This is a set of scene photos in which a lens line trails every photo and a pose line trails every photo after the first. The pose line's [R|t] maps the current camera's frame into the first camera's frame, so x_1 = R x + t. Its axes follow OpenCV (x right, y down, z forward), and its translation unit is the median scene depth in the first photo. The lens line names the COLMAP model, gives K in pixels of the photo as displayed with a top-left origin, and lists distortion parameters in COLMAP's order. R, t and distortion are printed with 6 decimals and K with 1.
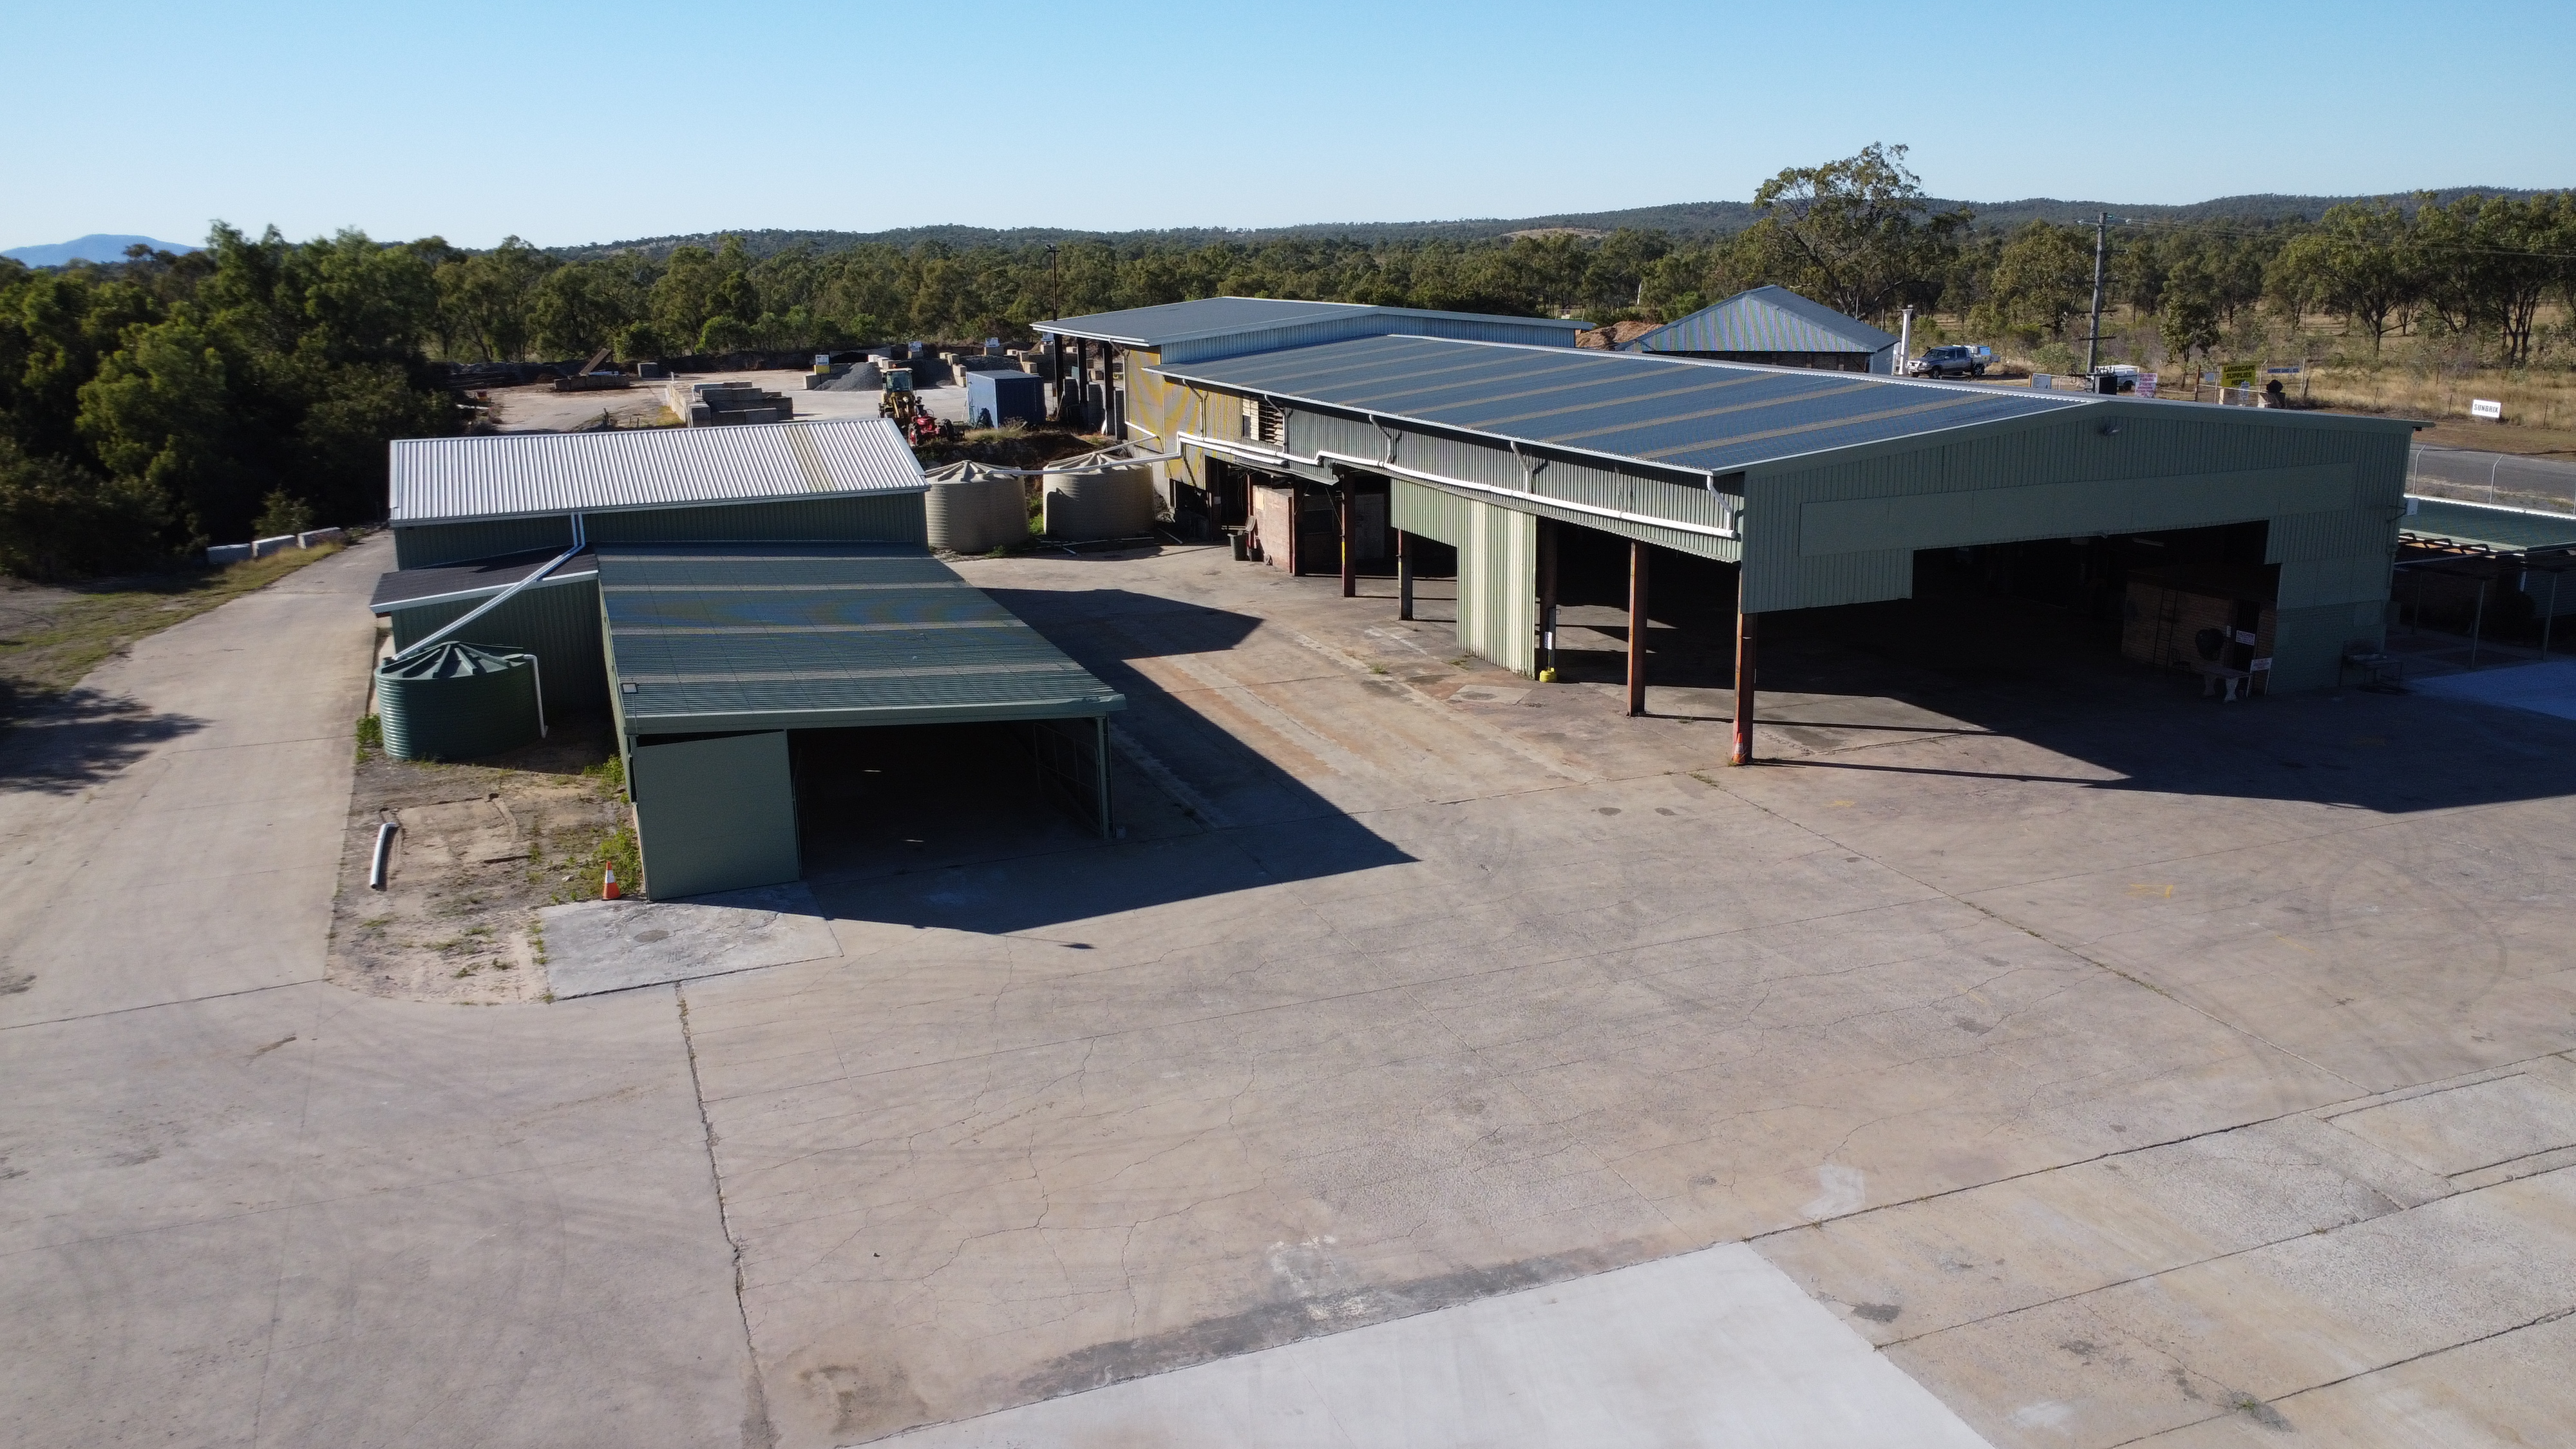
lens RADIAL K [[1925.4, 0, 1288.0], [0, 1925.4, 724.5], [0, 0, 1]] dist [0.010788, -0.009918]
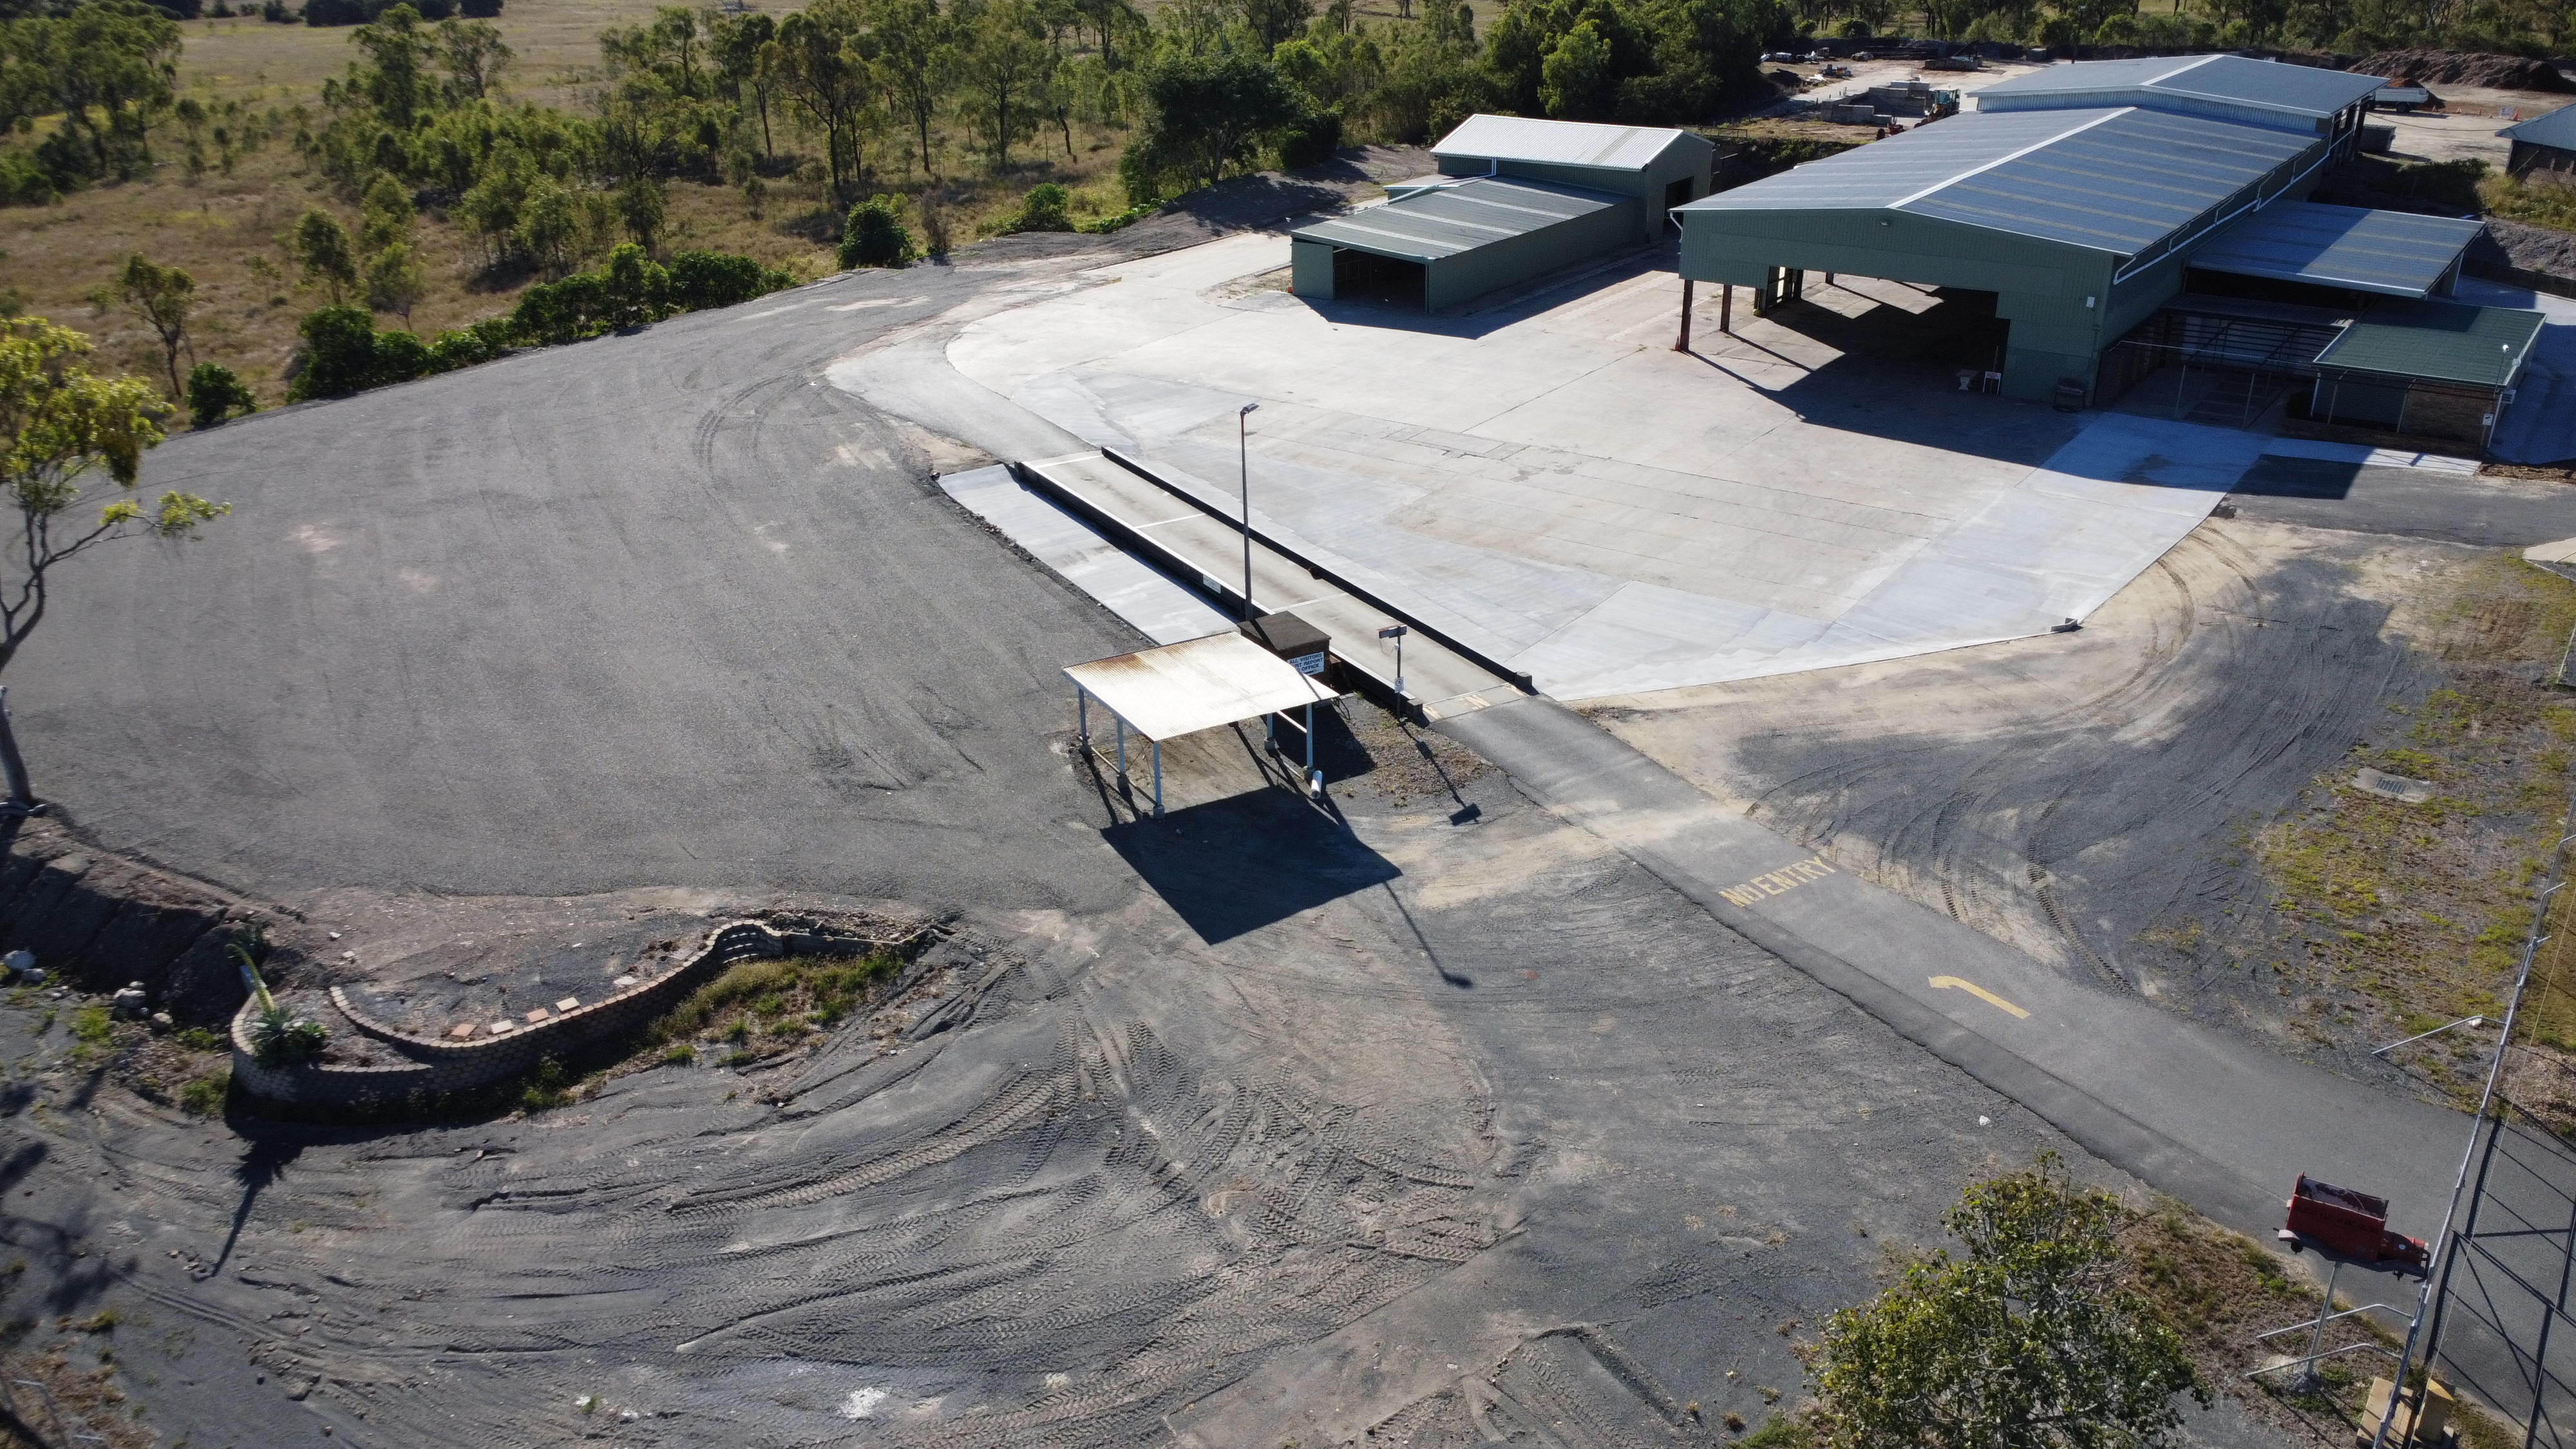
lens RADIAL K [[1925.4, 0, 1288.0], [0, 1925.4, 724.5], [0, 0, 1]] dist [0.010788, -0.009918]
pose [[0.545980, 0.358015, -0.757450, 1.102329], [-0.201259, 0.933669, 0.296237, -0.086218], [0.813265, -0.009295, 0.581819, -0.383238]]
